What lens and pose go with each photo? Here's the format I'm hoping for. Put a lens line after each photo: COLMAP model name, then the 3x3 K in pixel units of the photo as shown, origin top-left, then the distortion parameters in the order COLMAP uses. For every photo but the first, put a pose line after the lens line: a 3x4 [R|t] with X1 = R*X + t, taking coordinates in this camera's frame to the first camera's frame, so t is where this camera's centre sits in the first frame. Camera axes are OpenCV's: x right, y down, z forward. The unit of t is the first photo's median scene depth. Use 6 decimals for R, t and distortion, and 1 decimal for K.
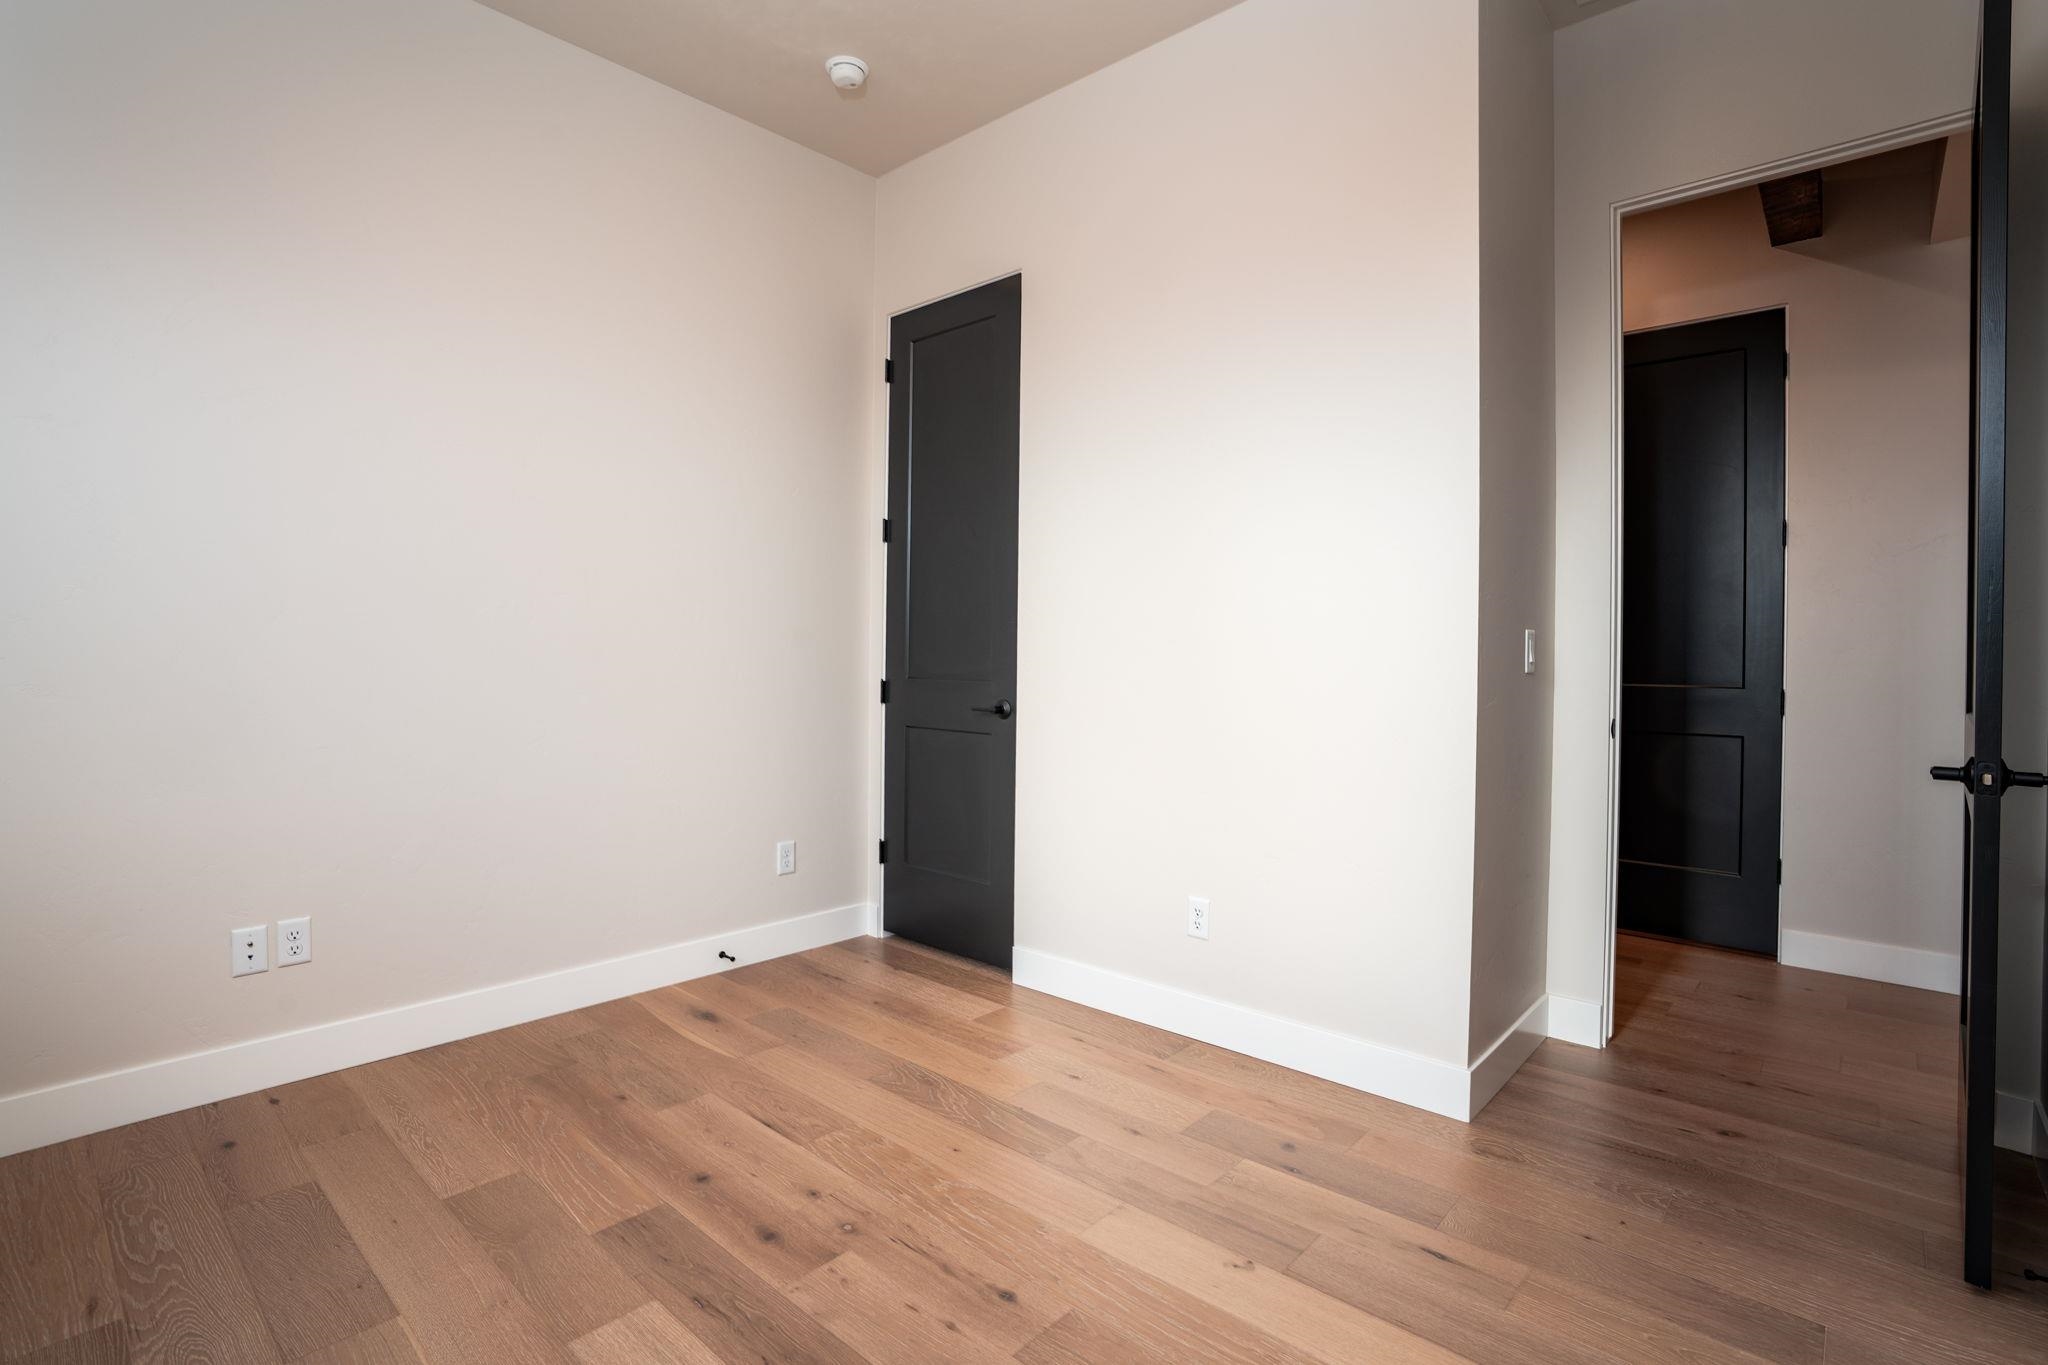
lens RADIAL K [[966.8, 0, 1017.9], [0, 966.8, 672.5], [0, 0, 1]] dist [-0.001773, 0.000433]
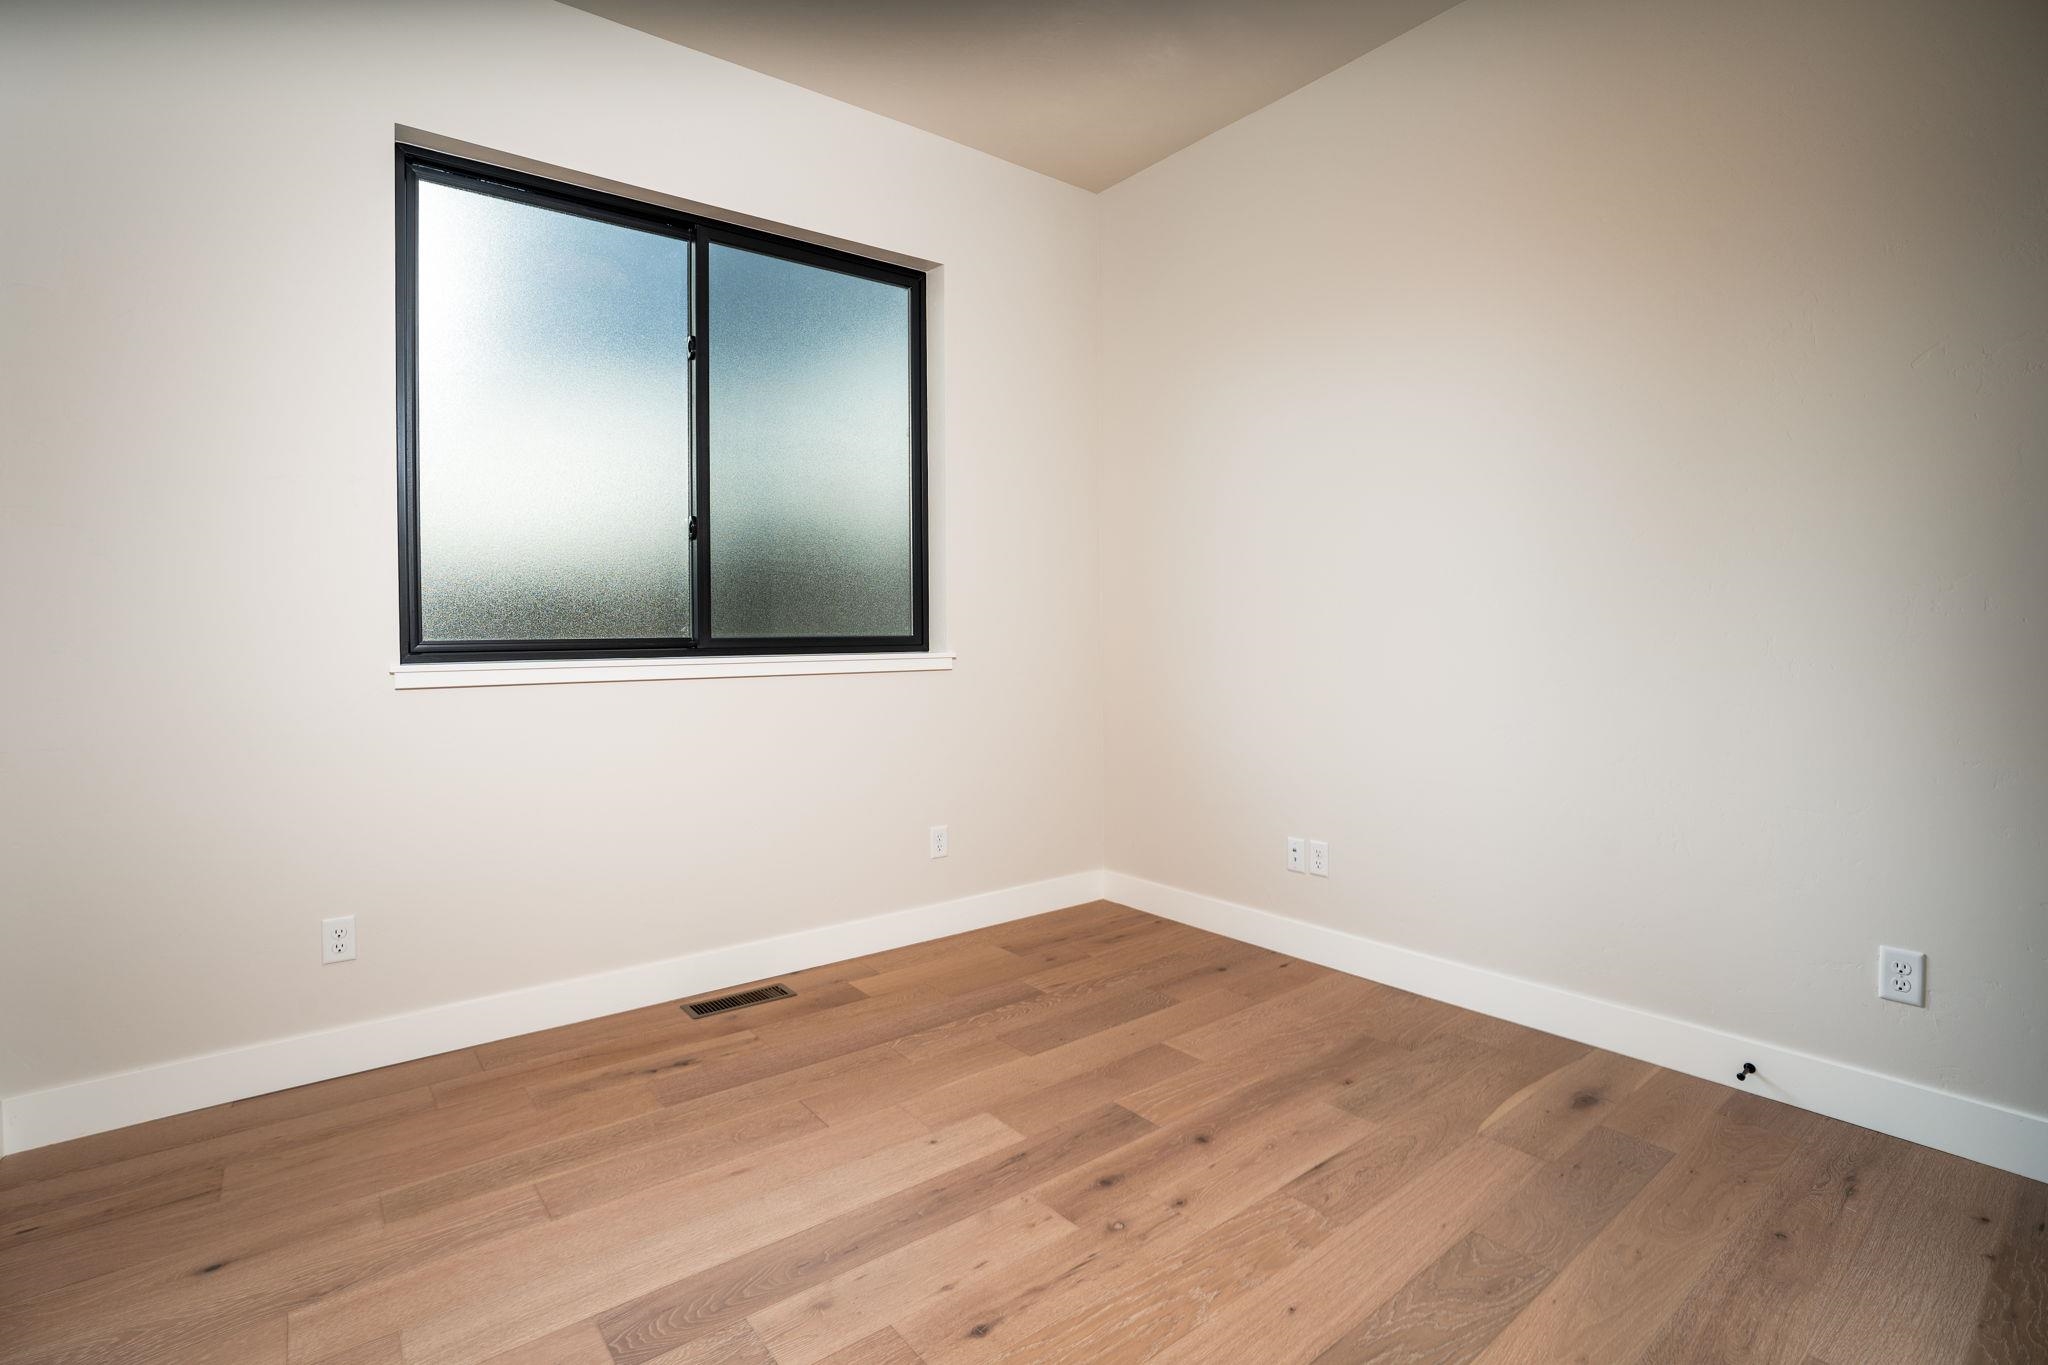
lens RADIAL K [[966.8, 0, 1043.4], [0, 966.8, 649.3], [0, 0, 1]] dist [-0.001773, 0.000433]
pose [[-0.137306, 0.004138, -0.990520, 0.690107], [-0.008679, 0.999948, 0.005380, -0.013299], [0.990491, 0.009335, -0.137263, 0.906119]]
